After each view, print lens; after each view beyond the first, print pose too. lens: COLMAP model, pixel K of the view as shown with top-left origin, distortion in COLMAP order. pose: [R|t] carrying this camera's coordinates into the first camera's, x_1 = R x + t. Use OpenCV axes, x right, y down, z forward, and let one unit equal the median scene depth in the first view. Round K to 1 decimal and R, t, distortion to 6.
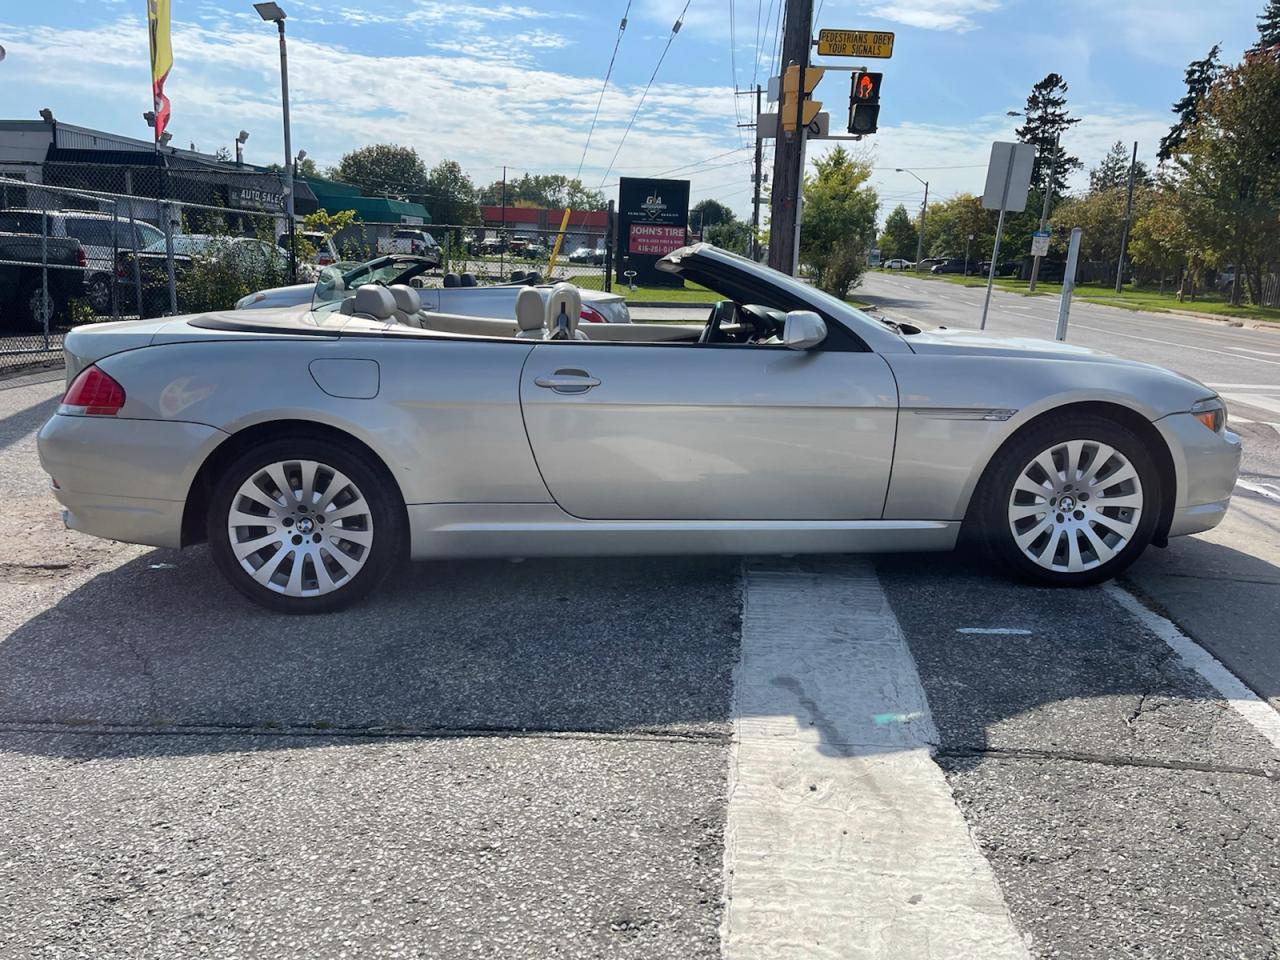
lens RADIAL K [[978.9, 0, 636.8], [0, 978.9, 477.9], [0, 0, 1]] dist [0.076489, -0.102266]
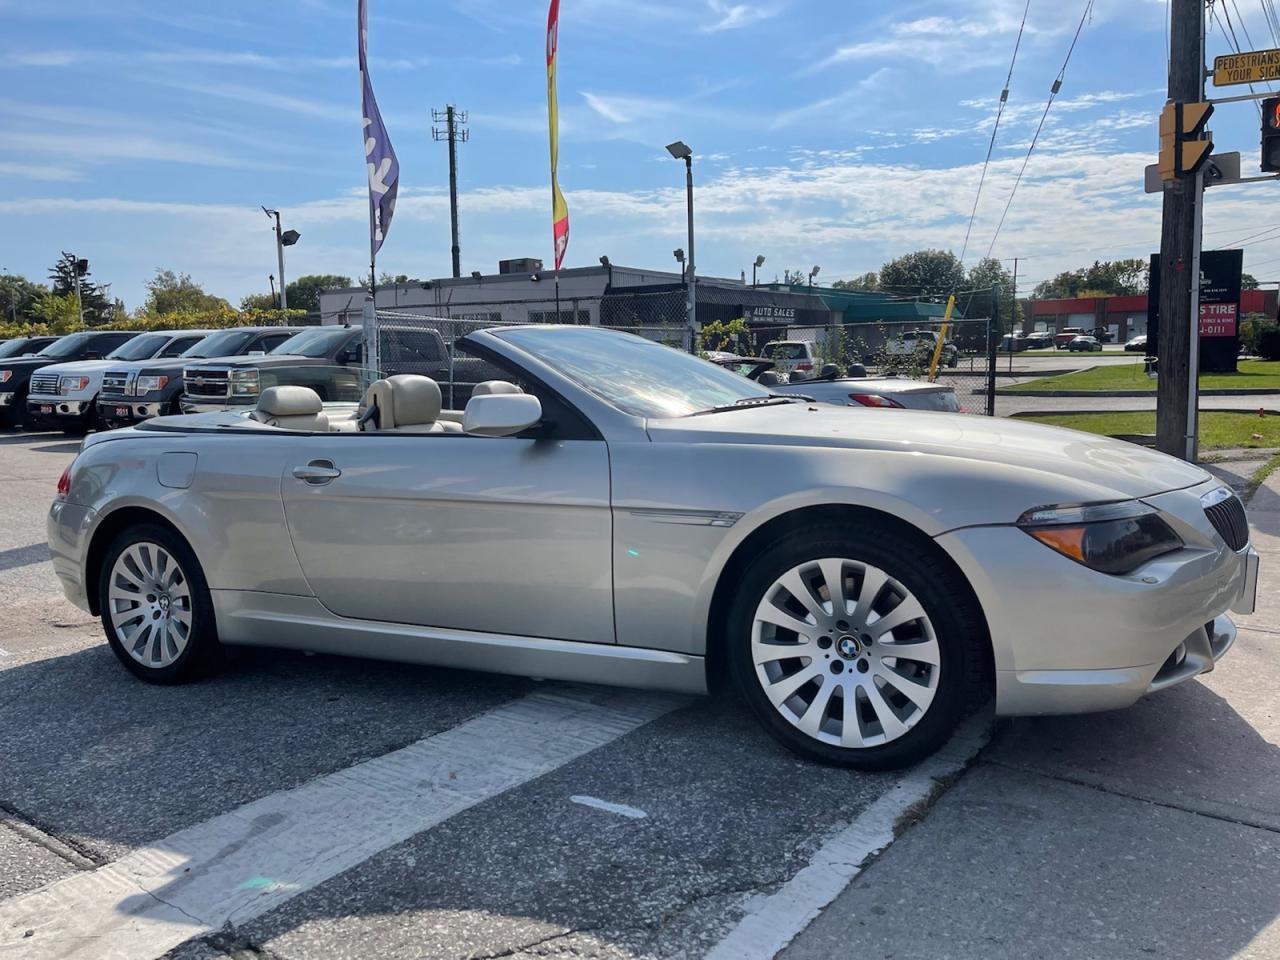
lens RADIAL K [[978.9, 0, 652.5], [0, 978.9, 474.9], [0, 0, 1]] dist [0.076489, -0.102266]
pose [[0.854017, 0.003885, -0.520231, 0.206414], [-0.058342, 0.994380, -0.088349, -0.008079], [0.516964, 0.105803, 0.849443, 0.094485]]
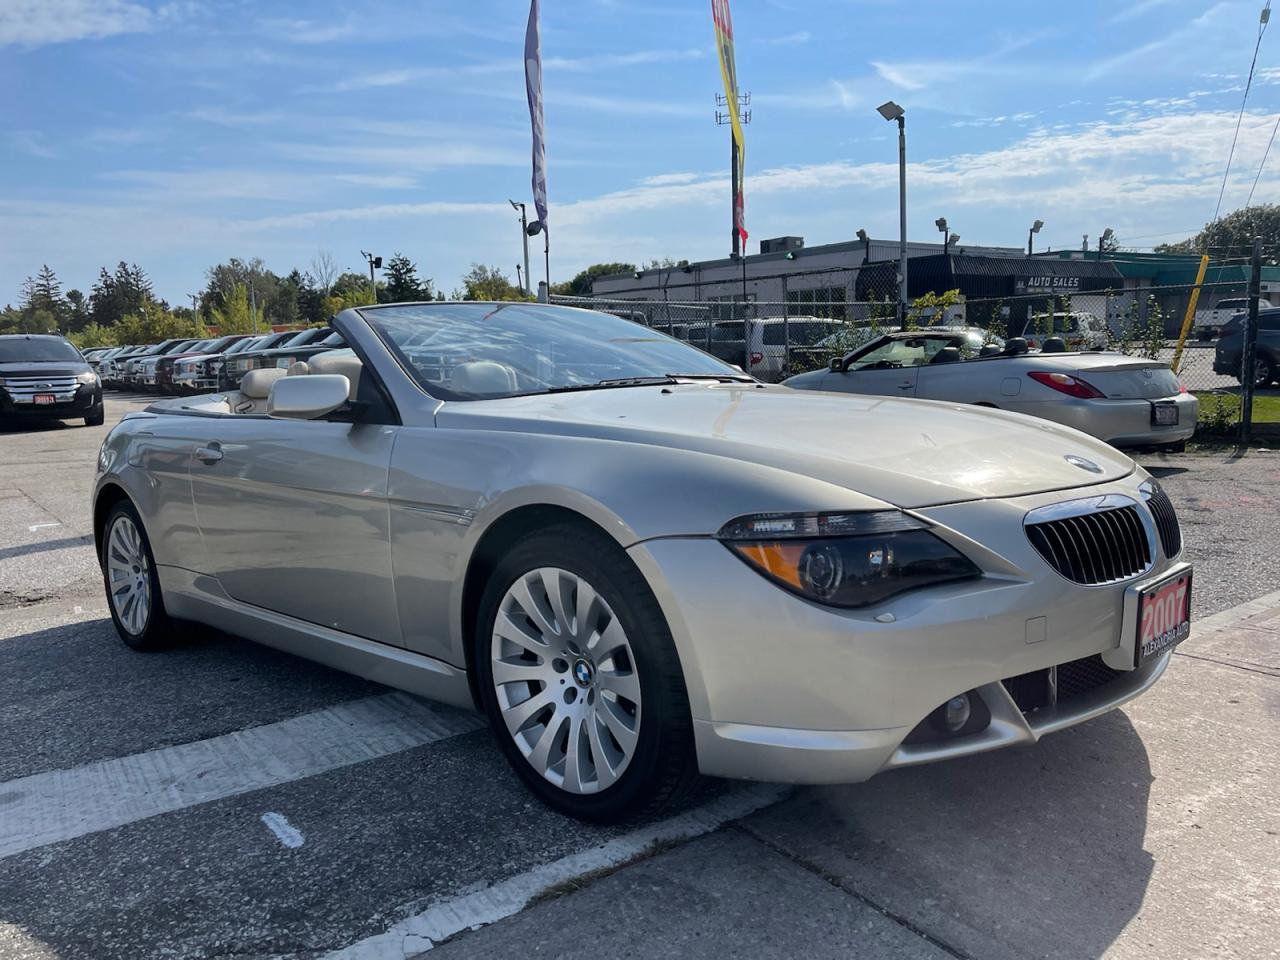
lens RADIAL K [[978.9, 0, 652.3], [0, 978.9, 468.9], [0, 0, 1]] dist [0.076489, -0.102266]
pose [[0.669164, 0.027194, -0.742617, 0.273539], [-0.098039, 0.993826, -0.051950, -0.021383], [0.736619, 0.107568, 0.667698, 0.187096]]
